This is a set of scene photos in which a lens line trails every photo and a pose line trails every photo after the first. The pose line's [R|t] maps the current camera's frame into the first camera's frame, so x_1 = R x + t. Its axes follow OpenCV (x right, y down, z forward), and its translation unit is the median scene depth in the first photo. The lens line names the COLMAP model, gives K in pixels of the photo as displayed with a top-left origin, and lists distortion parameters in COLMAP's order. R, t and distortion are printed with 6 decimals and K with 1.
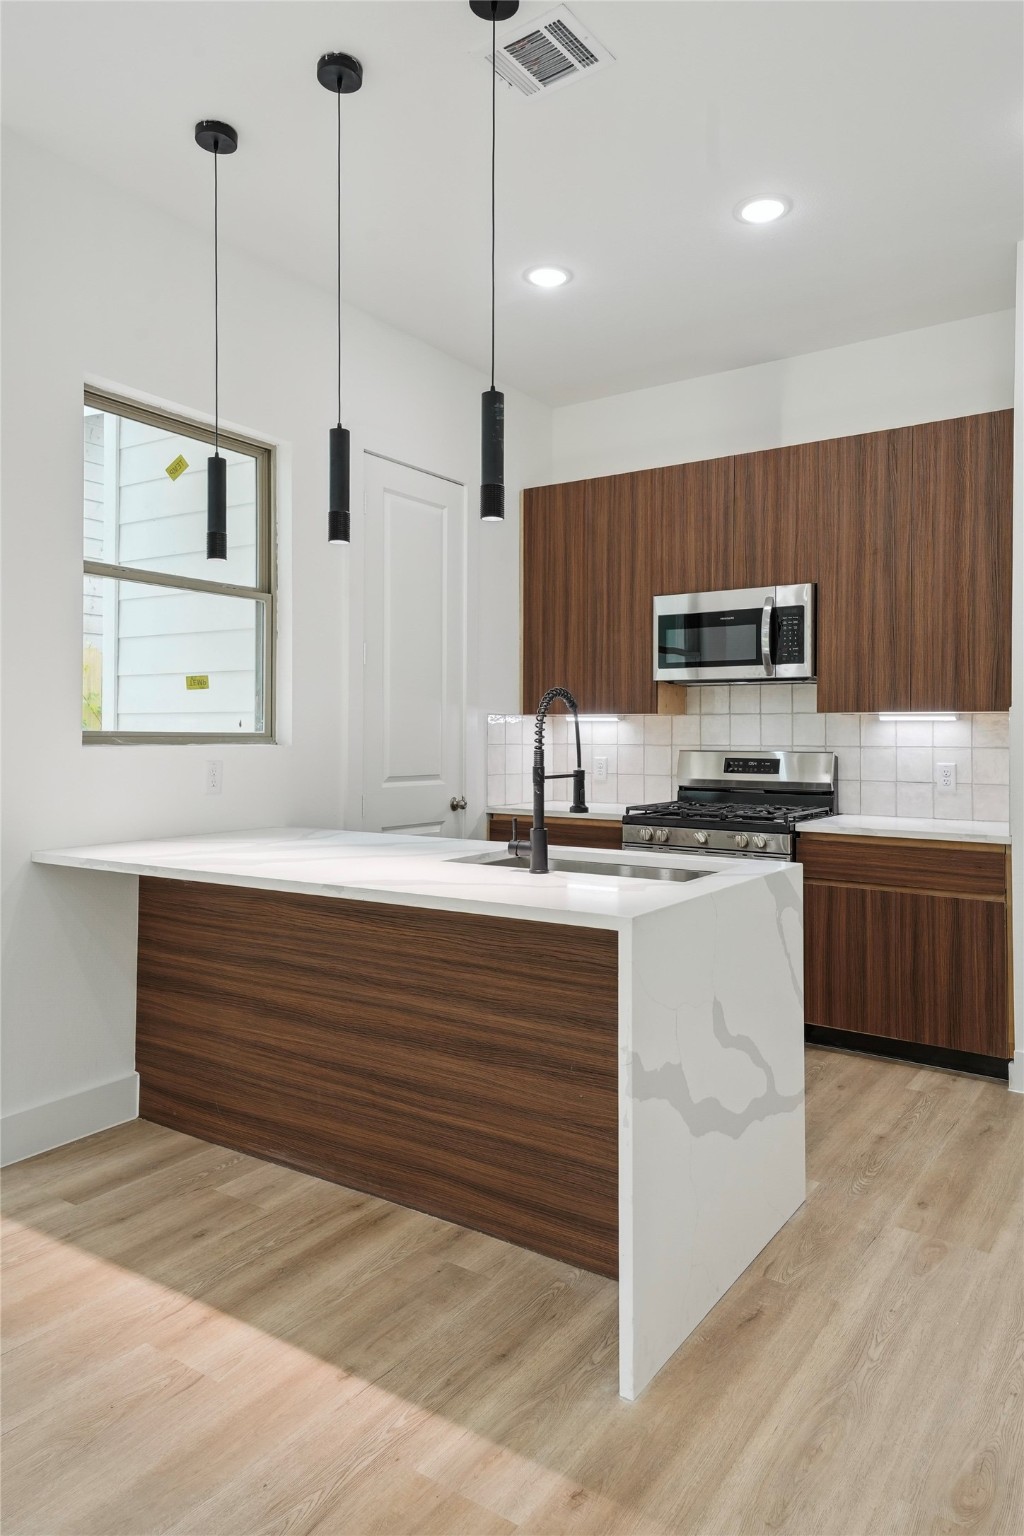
lens RADIAL K [[1019.3, 0, 513.1], [0, 1019.3, 734.0], [0, 0, 1]] dist [0.005600, 0.001632]
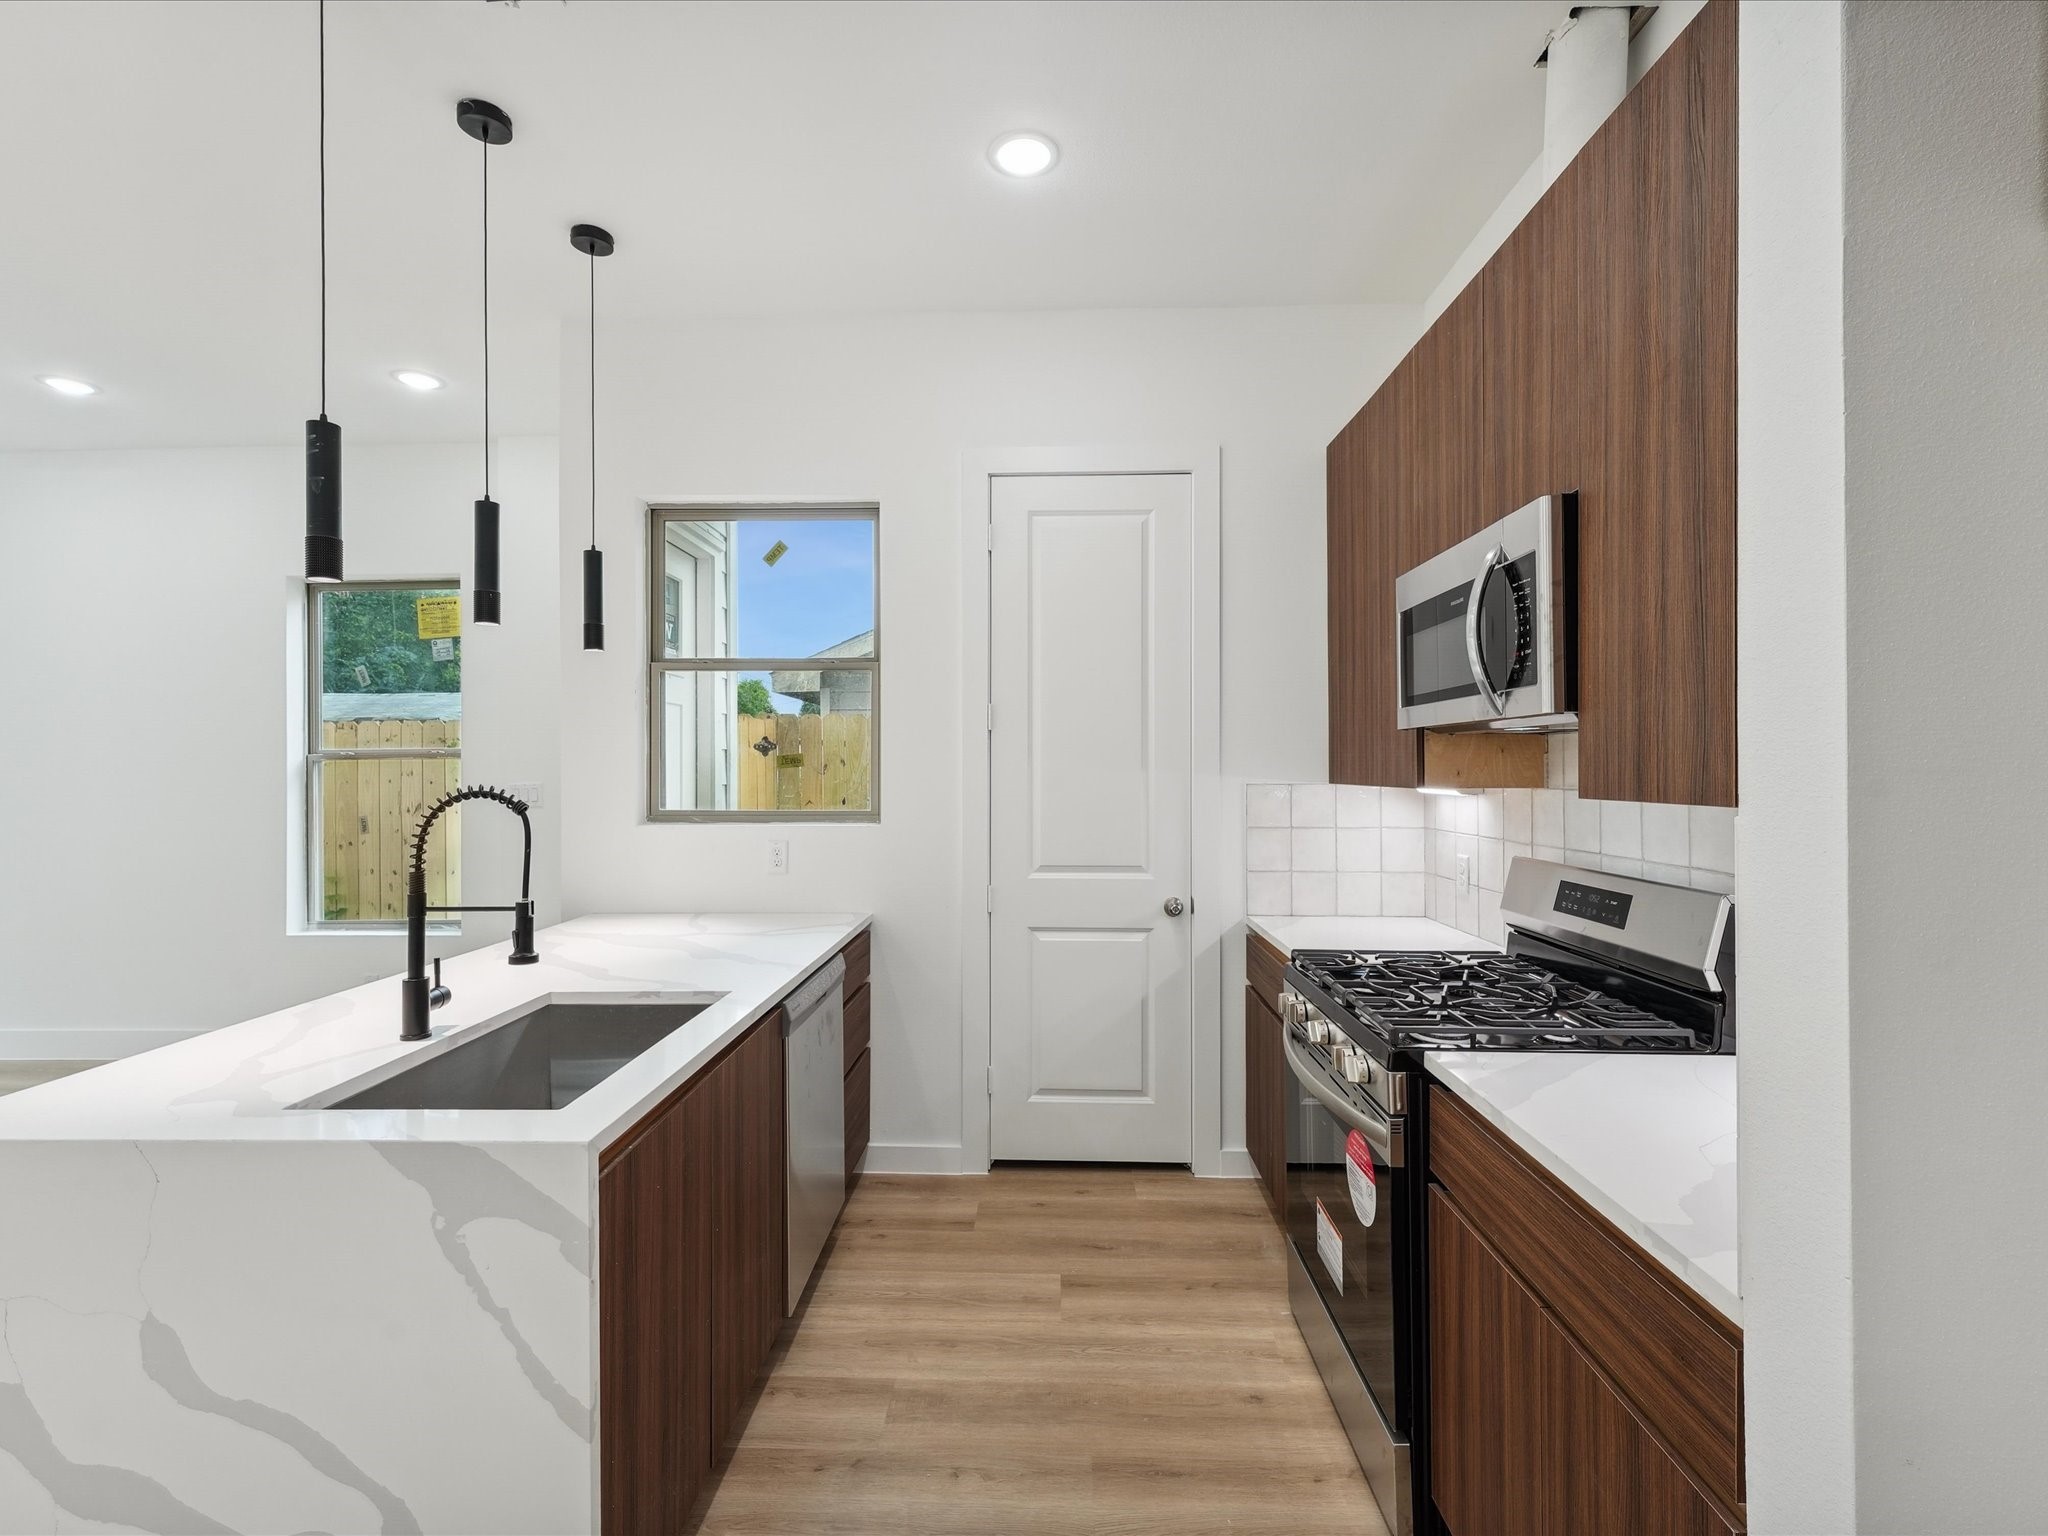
lens RADIAL K [[928.5, 0, 990.1], [0, 928.5, 767.0], [0, 0, 1]] dist [-0.004324, -0.000668]
pose [[0.528680, -0.006288, -0.848798, 0.495489], [0.004463, 0.999979, -0.004628, -0.033616], [0.848809, -0.001342, 0.528697, 0.597218]]
